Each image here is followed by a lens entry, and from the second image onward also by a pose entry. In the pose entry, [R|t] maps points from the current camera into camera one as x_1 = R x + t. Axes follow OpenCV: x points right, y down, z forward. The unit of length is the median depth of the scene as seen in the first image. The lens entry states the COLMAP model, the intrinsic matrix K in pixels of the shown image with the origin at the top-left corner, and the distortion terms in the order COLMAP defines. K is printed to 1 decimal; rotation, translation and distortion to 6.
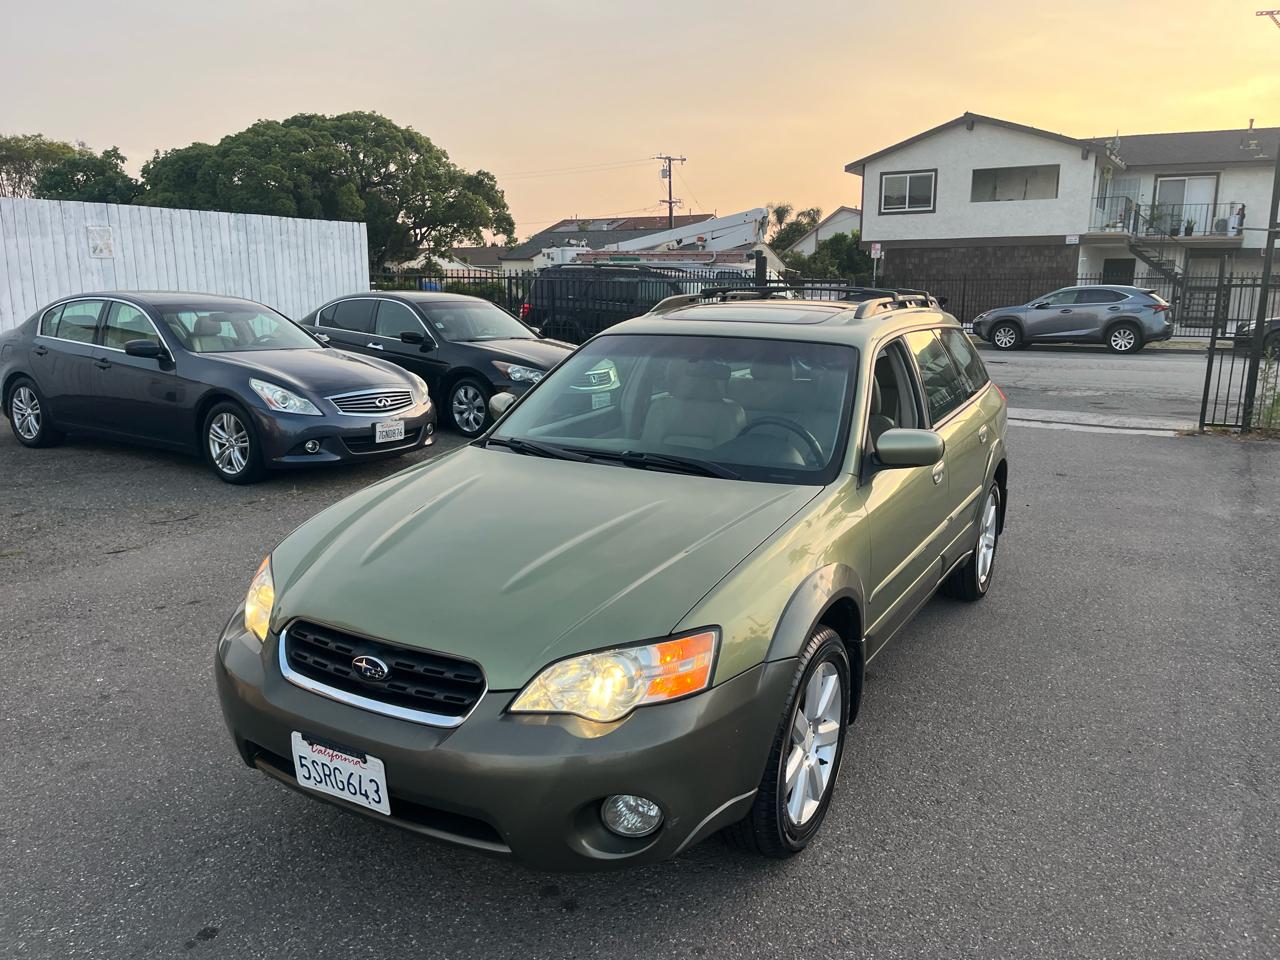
lens RADIAL K [[973.8, 0, 641.1], [0, 973.8, 488.7], [0, 0, 1]] dist [0.061482, -0.079113]
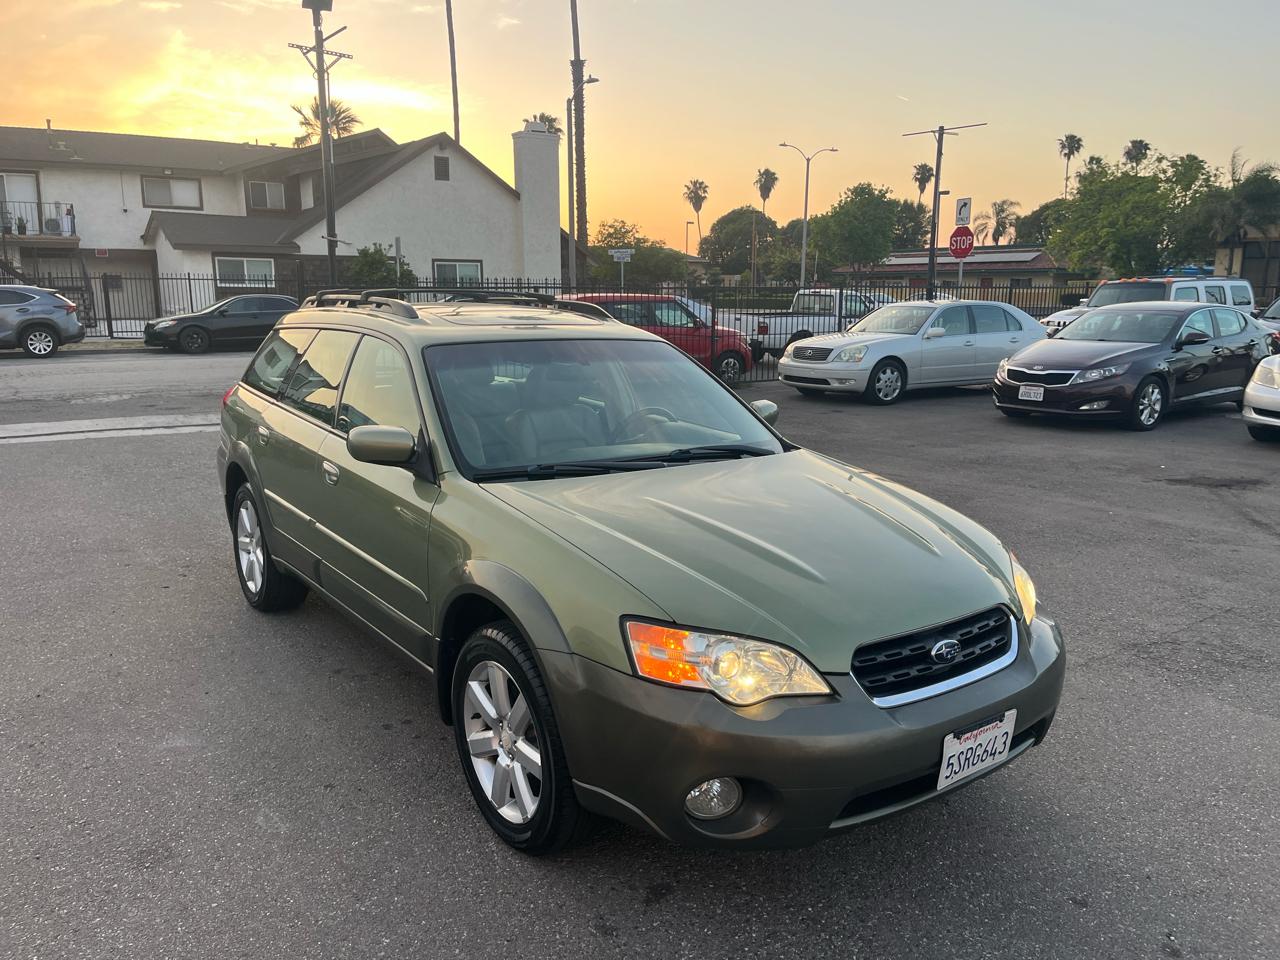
lens RADIAL K [[973.8, 0, 645.4], [0, 973.8, 490.3], [0, 0, 1]] dist [0.061482, -0.079113]
pose [[0.405702, -0.187387, 0.894590, -0.275186], [0.185254, 0.975302, 0.120280, -0.036542], [-0.895035, 0.116929, 0.430396, 0.167923]]
